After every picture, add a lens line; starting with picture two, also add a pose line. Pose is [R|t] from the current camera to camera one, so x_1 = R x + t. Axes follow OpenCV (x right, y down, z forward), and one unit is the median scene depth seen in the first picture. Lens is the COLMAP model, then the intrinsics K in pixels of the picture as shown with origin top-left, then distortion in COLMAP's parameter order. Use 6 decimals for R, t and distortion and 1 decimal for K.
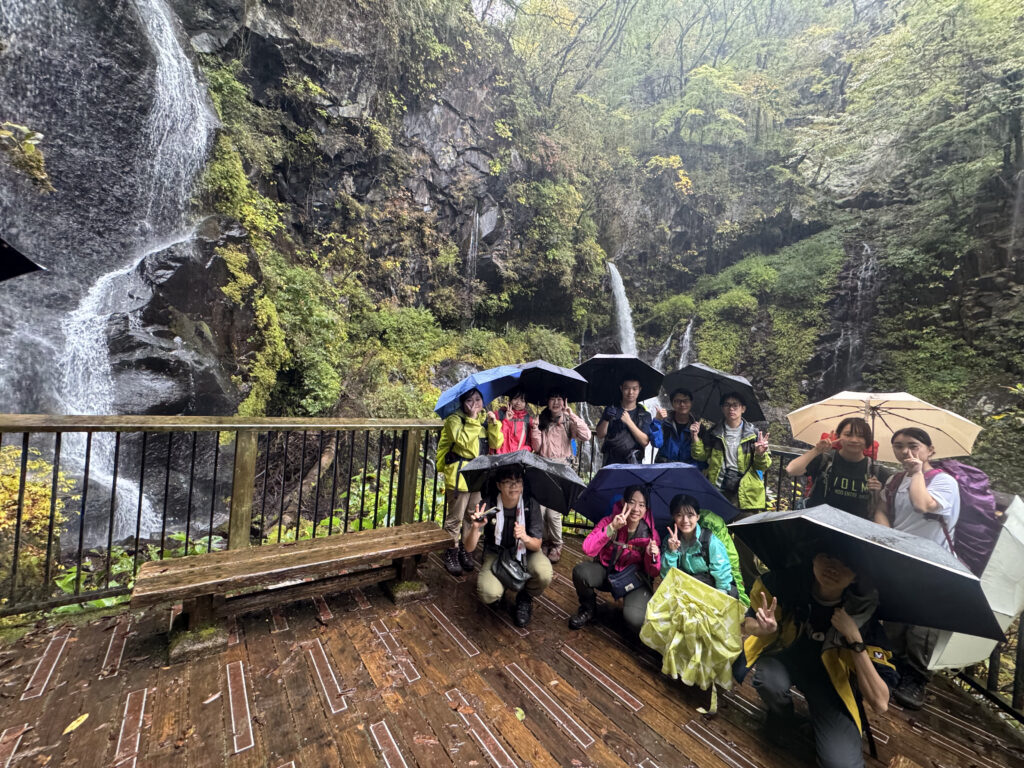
lens RADIAL K [[411.2, 0, 512.0], [0, 411.2, 384.0], [0, 0, 1]] dist [-0.000973, 0.000164]
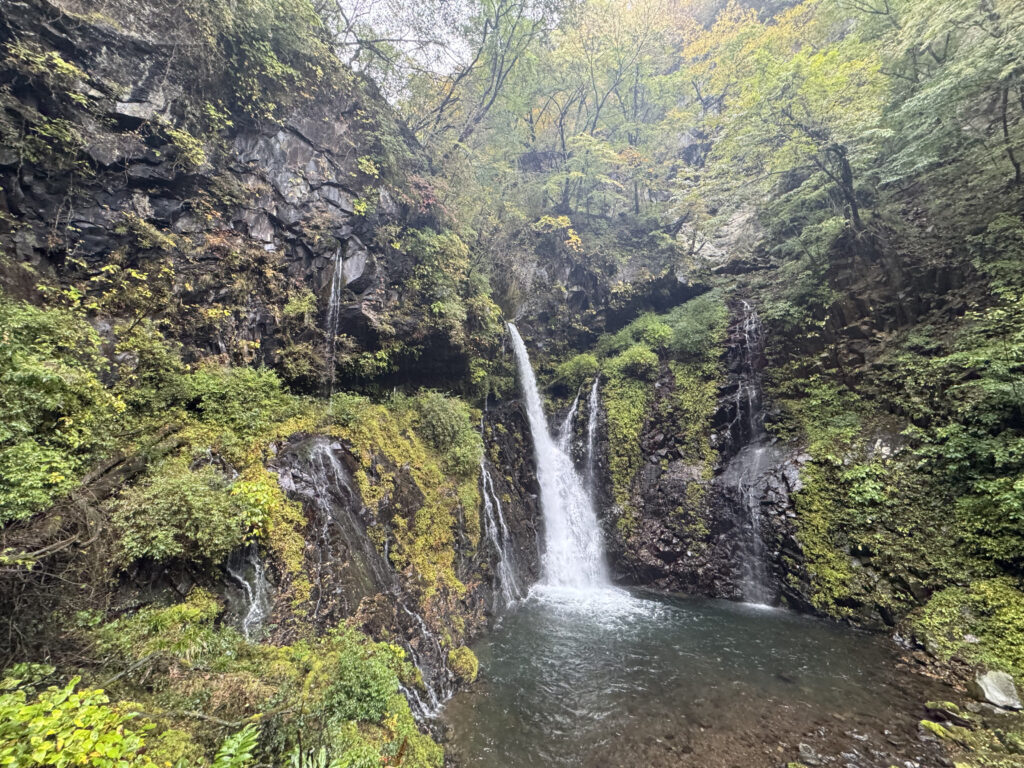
lens RADIAL K [[411.2, 0, 512.0], [0, 411.2, 384.0], [0, 0, 1]] dist [-0.000973, 0.000164]
pose [[0.981371, -0.034771, 0.188950, 0.084312], [0.067735, 0.982954, -0.170920, 0.007637], [-0.179786, 0.180534, 0.966998, 0.153973]]
